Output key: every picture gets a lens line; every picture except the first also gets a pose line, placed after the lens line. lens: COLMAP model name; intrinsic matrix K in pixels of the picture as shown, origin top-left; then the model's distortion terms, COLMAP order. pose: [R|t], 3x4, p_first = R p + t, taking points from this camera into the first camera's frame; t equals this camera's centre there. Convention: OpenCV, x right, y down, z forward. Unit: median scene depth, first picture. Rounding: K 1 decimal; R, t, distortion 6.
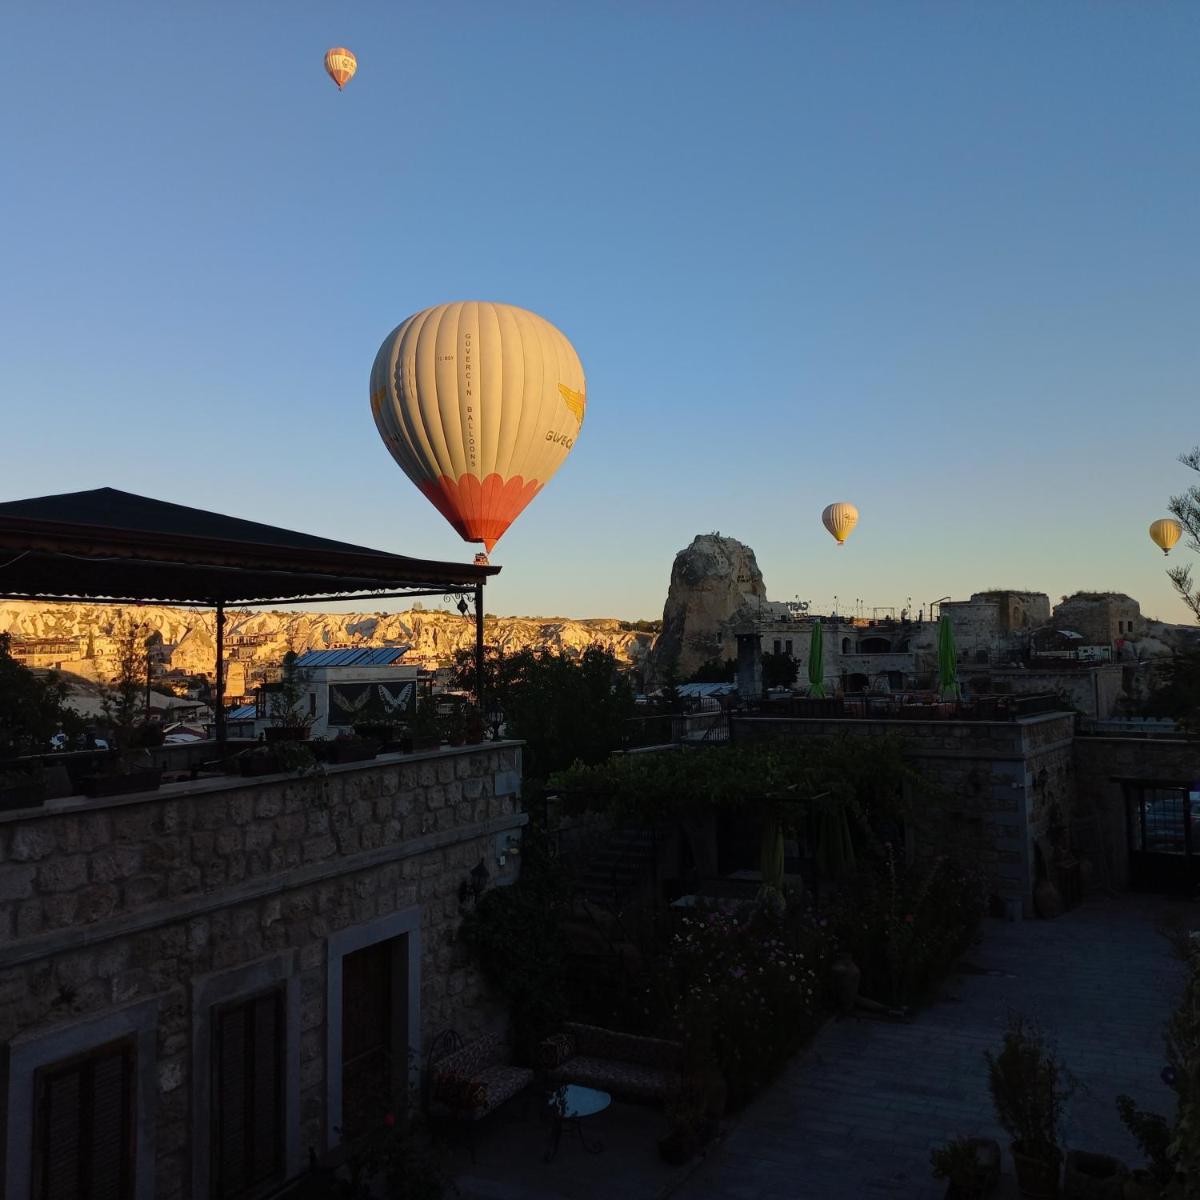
lens RADIAL K [[1167.7, 0, 584.3], [0, 1167.7, 587.1], [0, 0, 1]] dist [0.041953, 0.000000]
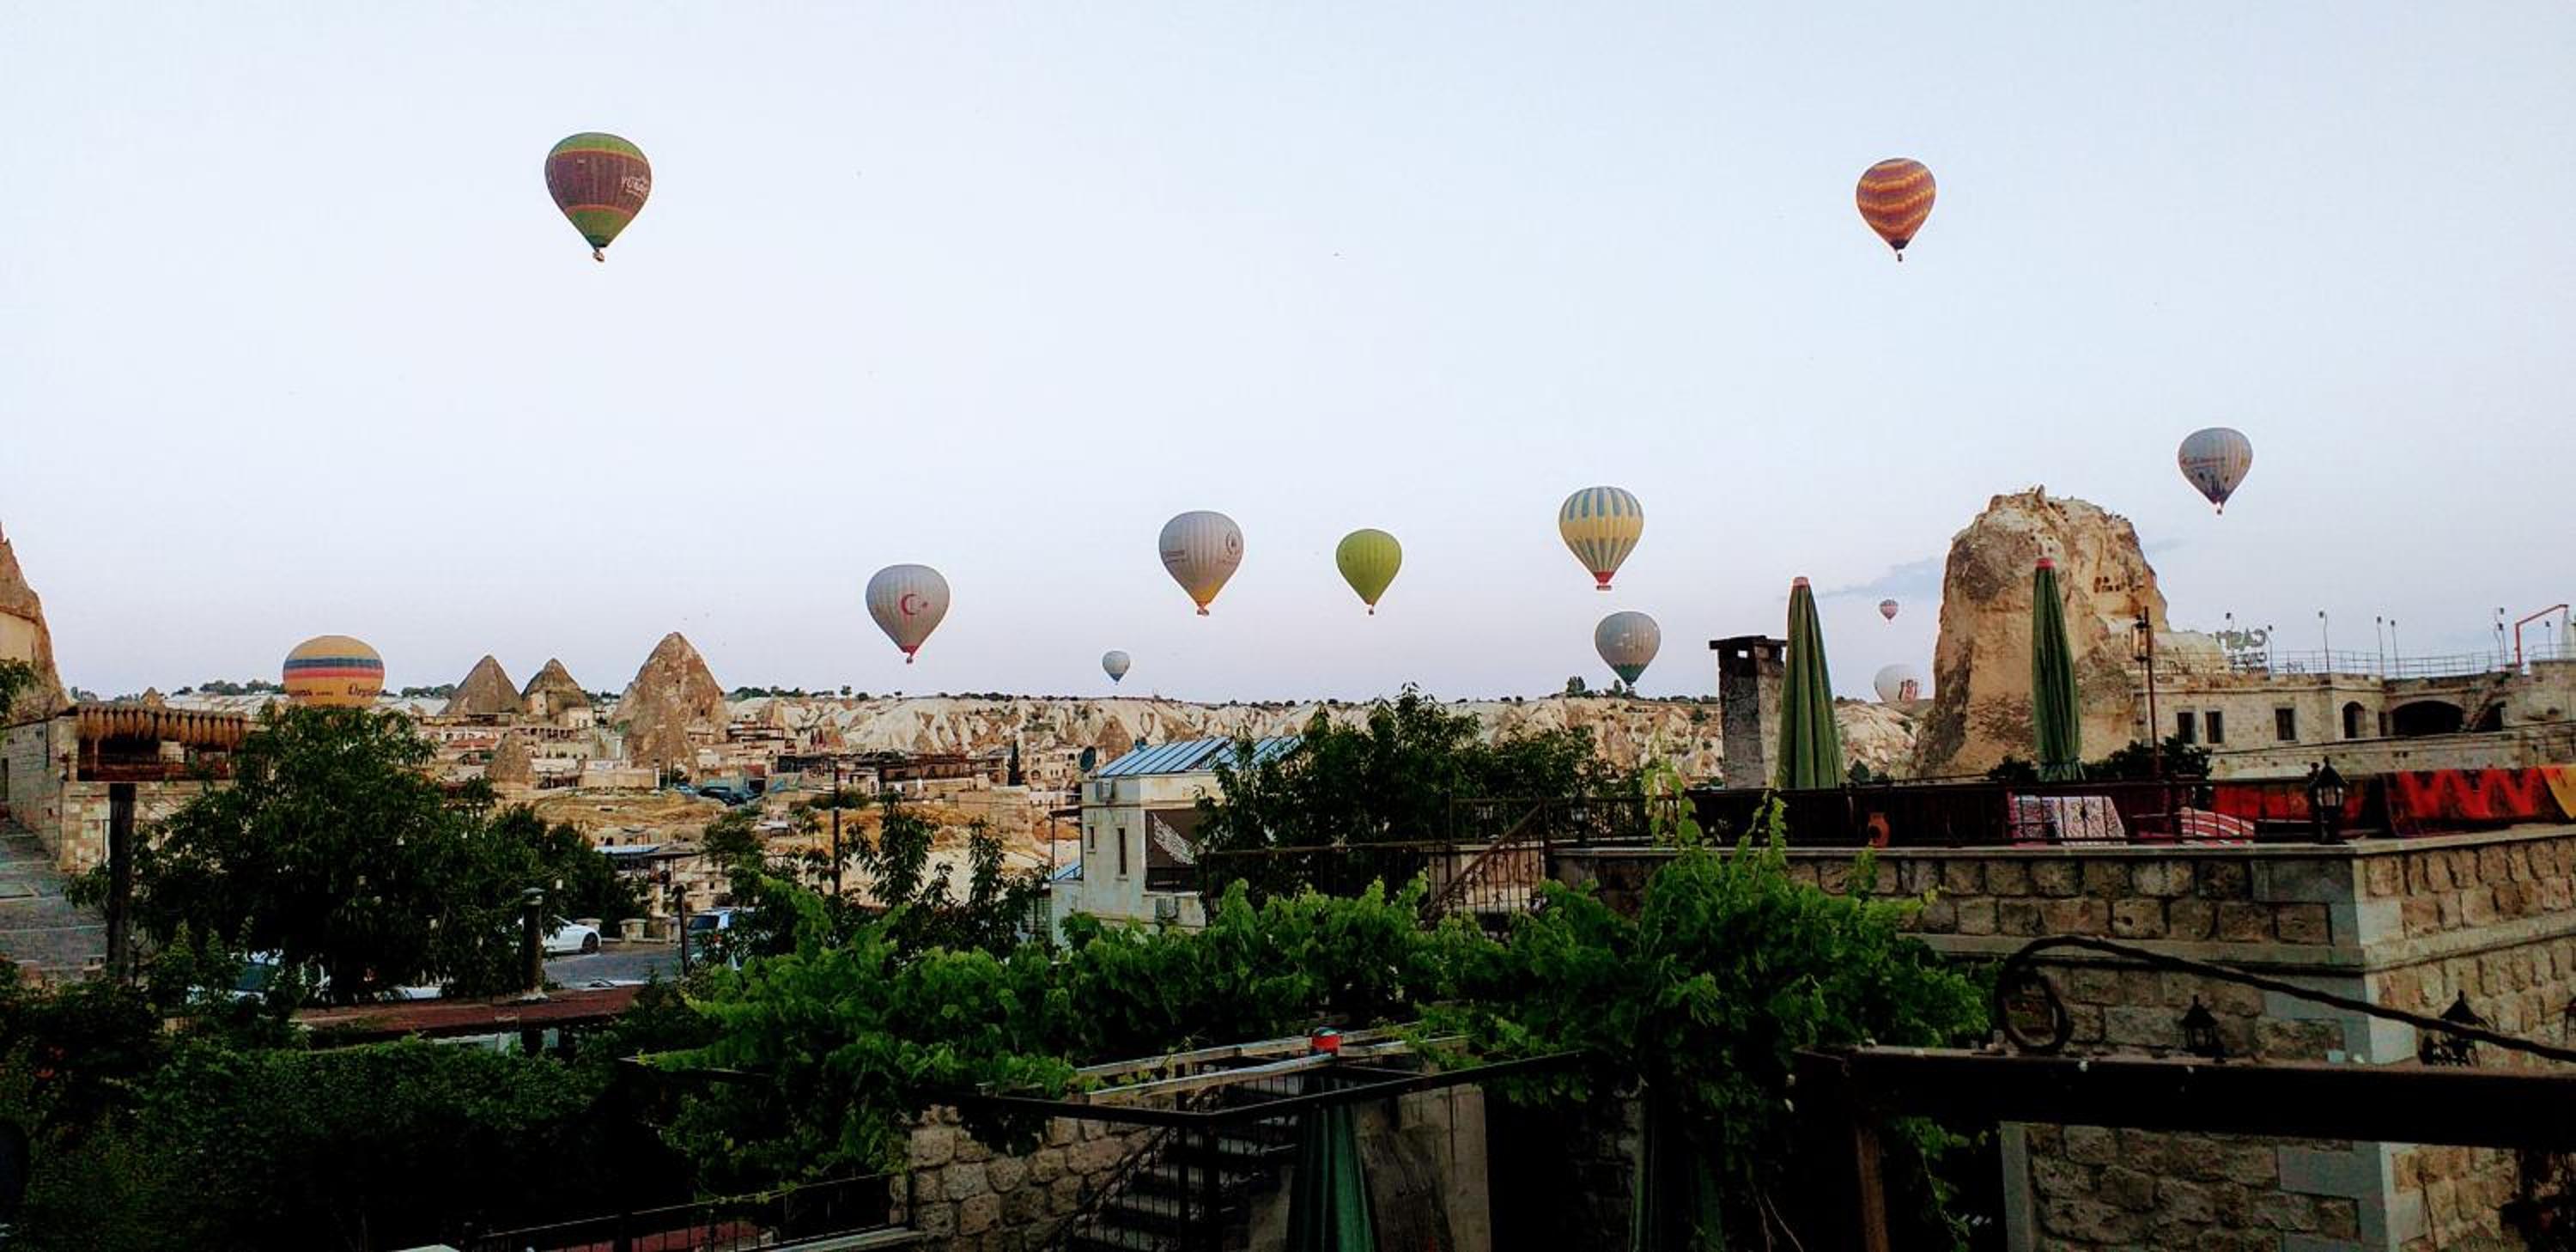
lens RADIAL K [[2059.7, 0, 1325.9], [0, 2059.7, 617.5], [0, 0, 1]] dist [0.074571, -0.131176]
pose [[0.959251, -0.040708, -0.279607, 0.262249], [0.035397, 0.999085, -0.024023, 0.059557], [0.280328, 0.013147, 0.959814, 0.411967]]
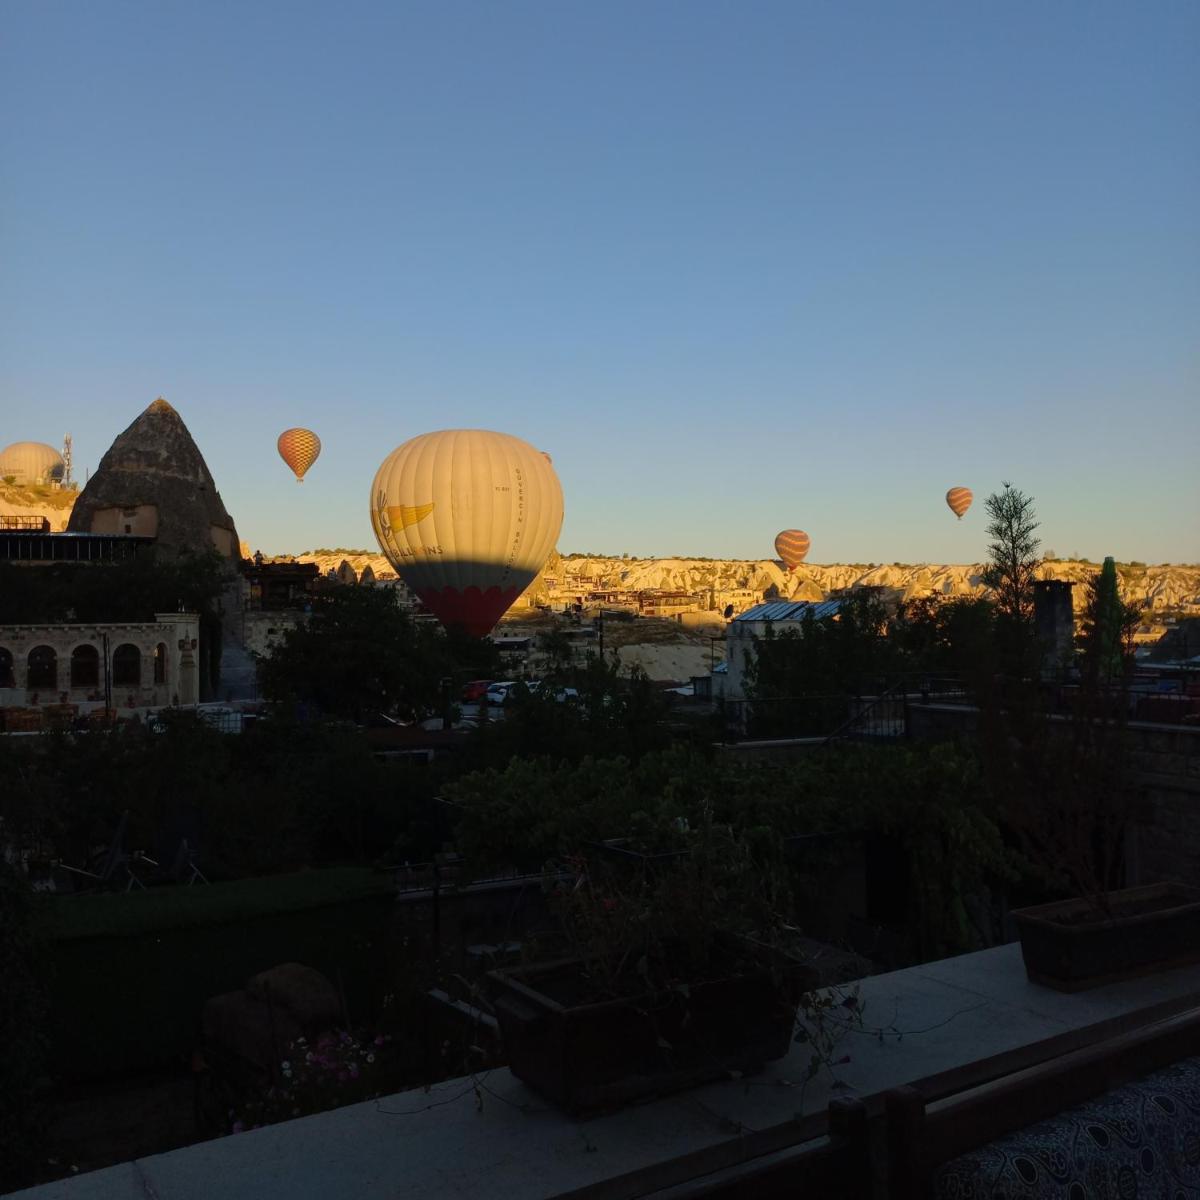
lens RADIAL K [[1147.4, 0, 593.4], [0, 1147.4, 584.7], [0, 0, 1]] dist [0.068858, 0.000000]
pose [[0.855722, -0.012259, -0.517290, 0.352182], [0.032313, 0.999034, 0.029779, 0.017672], [0.516426, -0.042198, 0.855292, 0.360337]]
